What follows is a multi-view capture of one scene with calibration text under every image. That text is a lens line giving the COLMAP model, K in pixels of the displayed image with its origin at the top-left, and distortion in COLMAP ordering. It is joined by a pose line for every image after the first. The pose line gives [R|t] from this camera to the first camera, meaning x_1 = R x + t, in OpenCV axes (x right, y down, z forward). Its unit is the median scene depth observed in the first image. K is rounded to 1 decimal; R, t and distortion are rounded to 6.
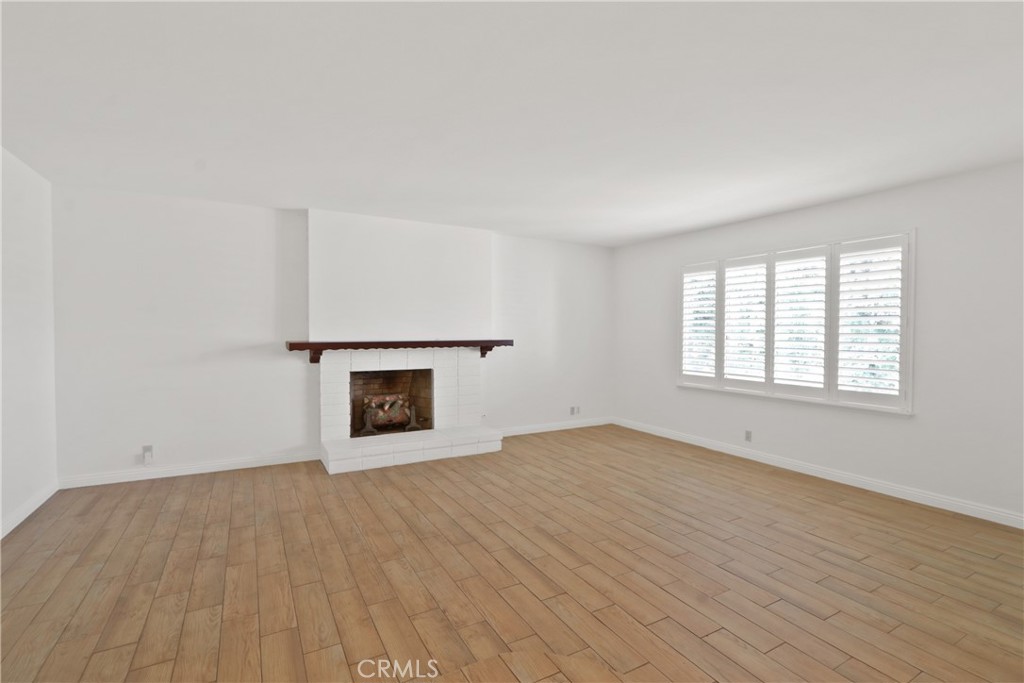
lens RADIAL K [[476.6, 0, 515.0], [0, 476.6, 338.2], [0, 0, 1]] dist [-0.014465, 0.002973]
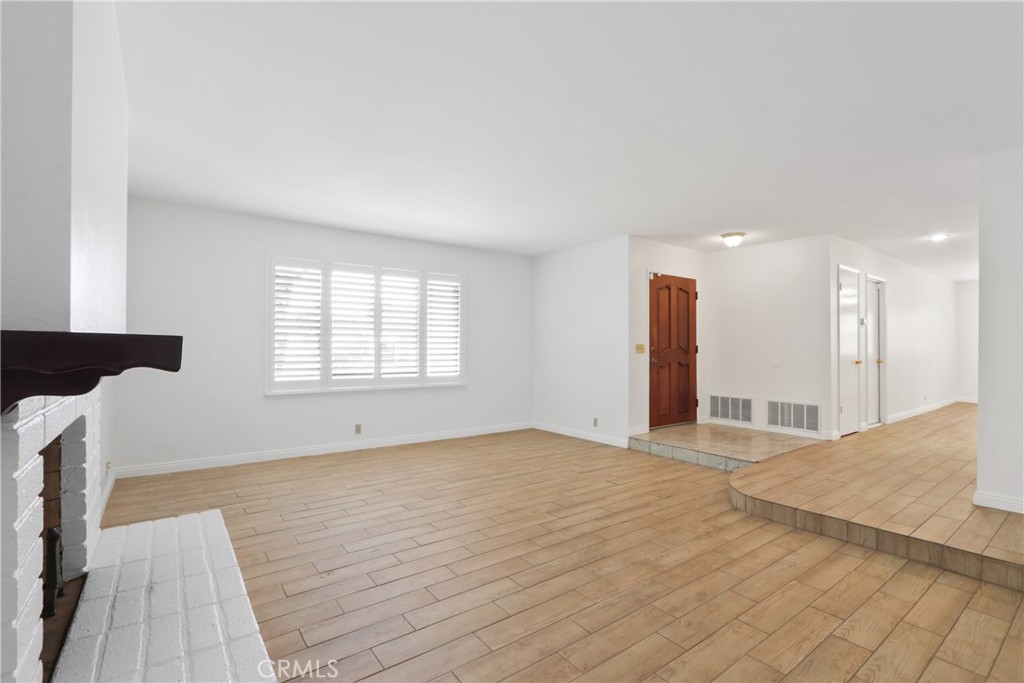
lens RADIAL K [[476.6, 0, 521.0], [0, 476.6, 344.5], [0, 0, 1]] dist [-0.014465, 0.002973]
pose [[-0.140778, -0.000001, 0.990041, -1.034478], [0.008002, 0.999967, 0.001139, 0.020335], [-0.990009, 0.008083, -0.140773, 1.246637]]
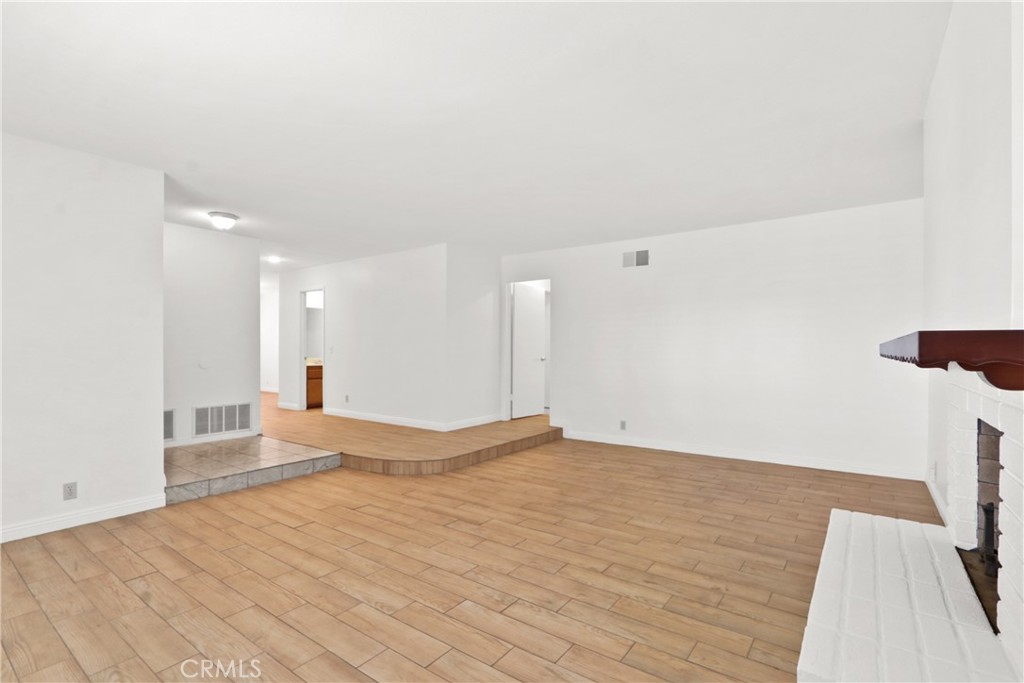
lens RADIAL K [[476.6, 0, 522.6], [0, 476.6, 344.1], [0, 0, 1]] dist [-0.014465, 0.002973]
pose [[-0.905217, -0.005769, -0.424911, 0.401028], [-0.007995, 0.999962, 0.003456, 0.016262], [0.424875, 0.006526, -0.905228, 2.002596]]
